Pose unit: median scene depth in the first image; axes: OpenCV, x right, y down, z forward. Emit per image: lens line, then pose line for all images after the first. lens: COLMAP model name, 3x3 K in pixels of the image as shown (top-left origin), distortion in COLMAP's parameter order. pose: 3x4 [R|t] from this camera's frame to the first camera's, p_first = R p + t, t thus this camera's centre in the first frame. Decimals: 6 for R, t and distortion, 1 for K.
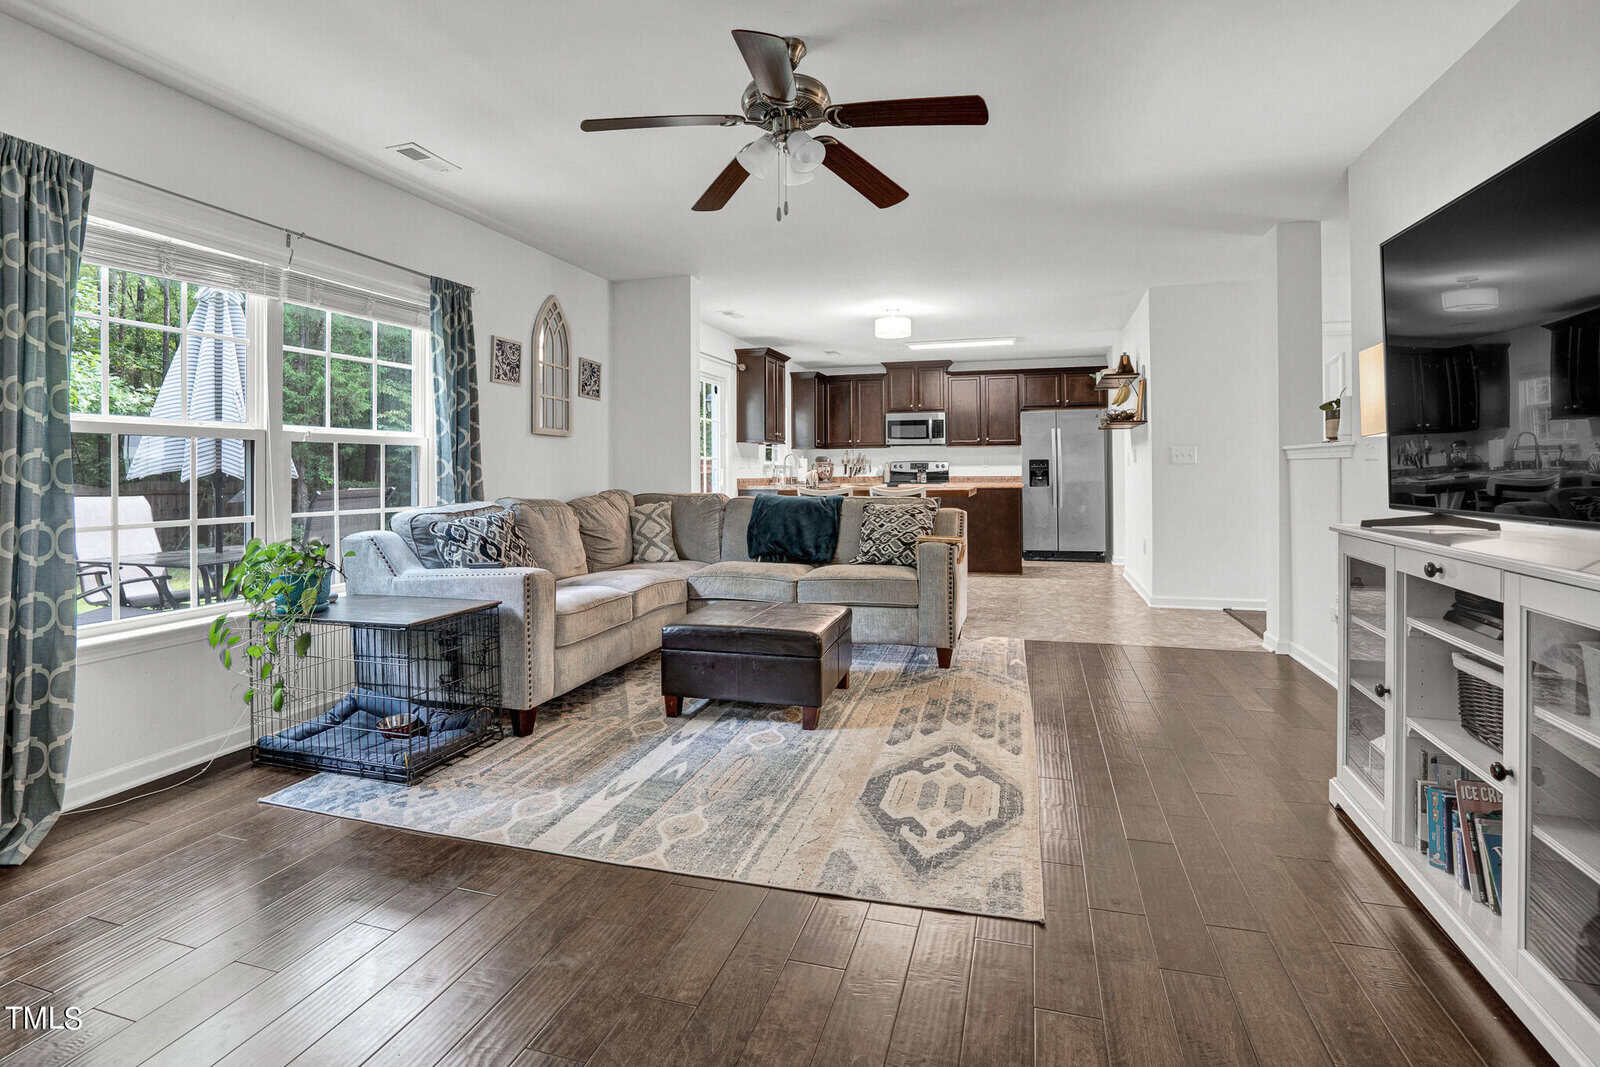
lens RADIAL K [[779.8, 0, 760.4], [0, 779.8, 469.1], [0, 0, 1]] dist [-0.031210, 0.007126]
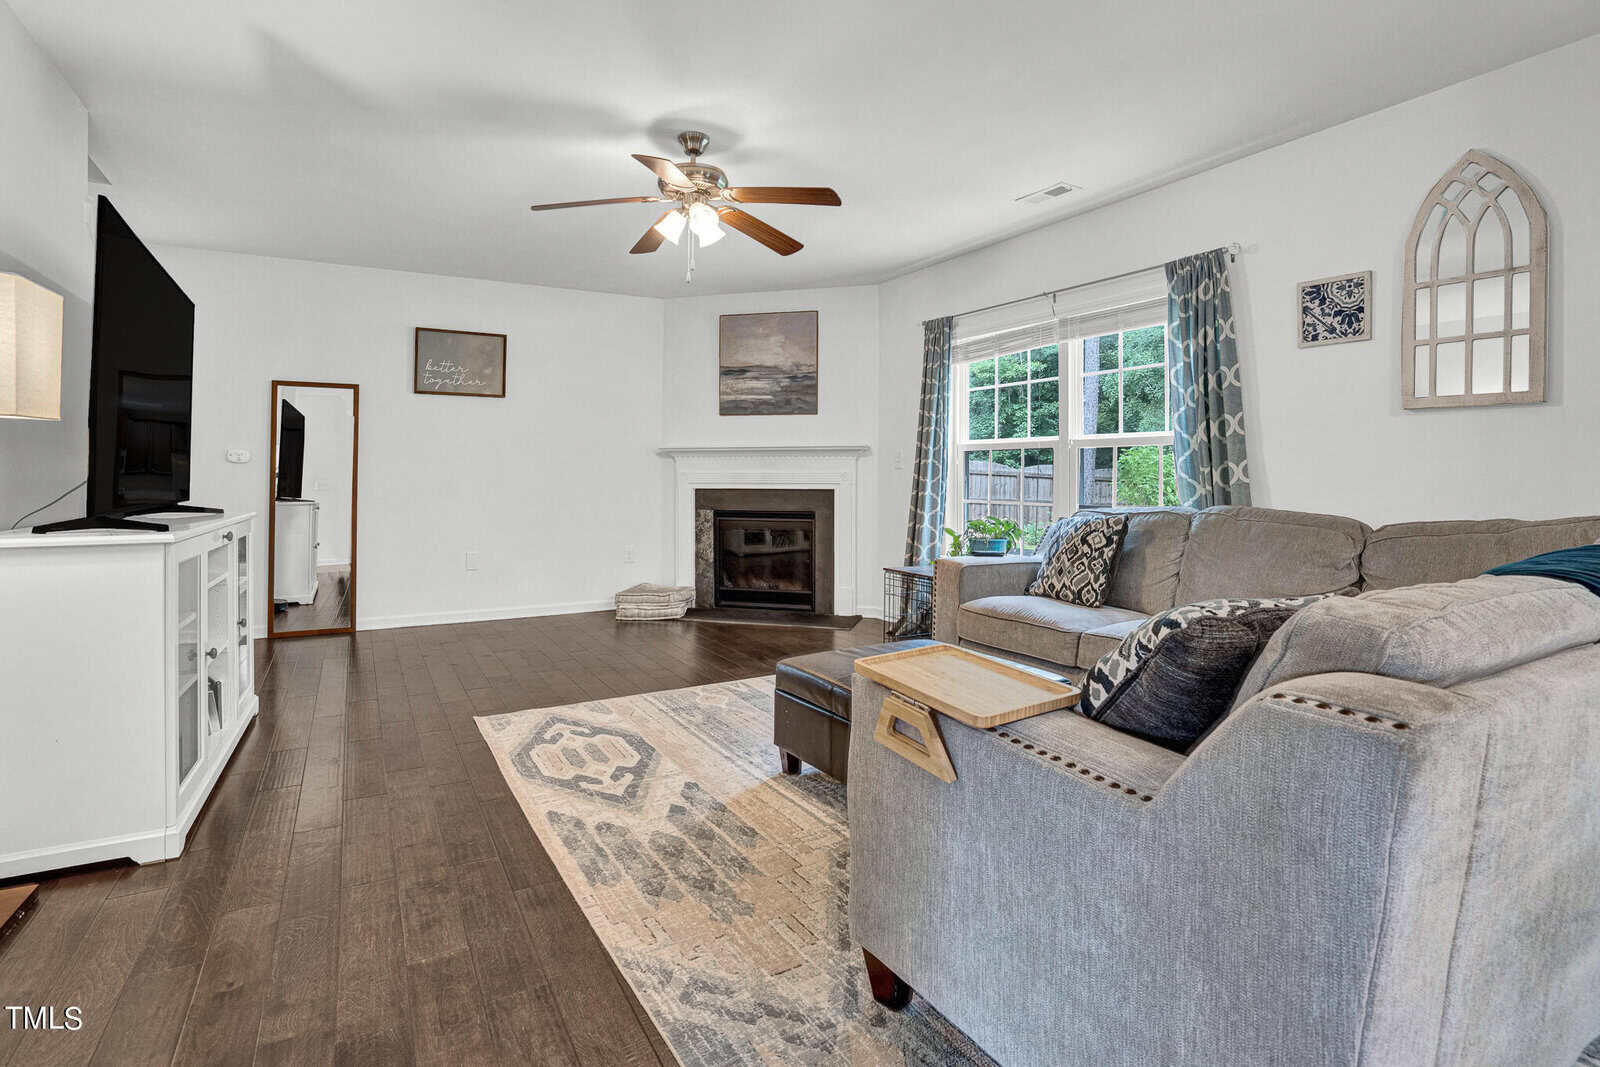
lens RADIAL K [[779.8, 0, 799.3], [0, 779.8, 465.3], [0, 0, 1]] dist [-0.031210, 0.007126]
pose [[-0.653107, -0.005525, -0.757246, 0.806787], [-0.000086, 0.999974, -0.007222, 0.003026], [0.757266, -0.004651, -0.653090, 1.791227]]
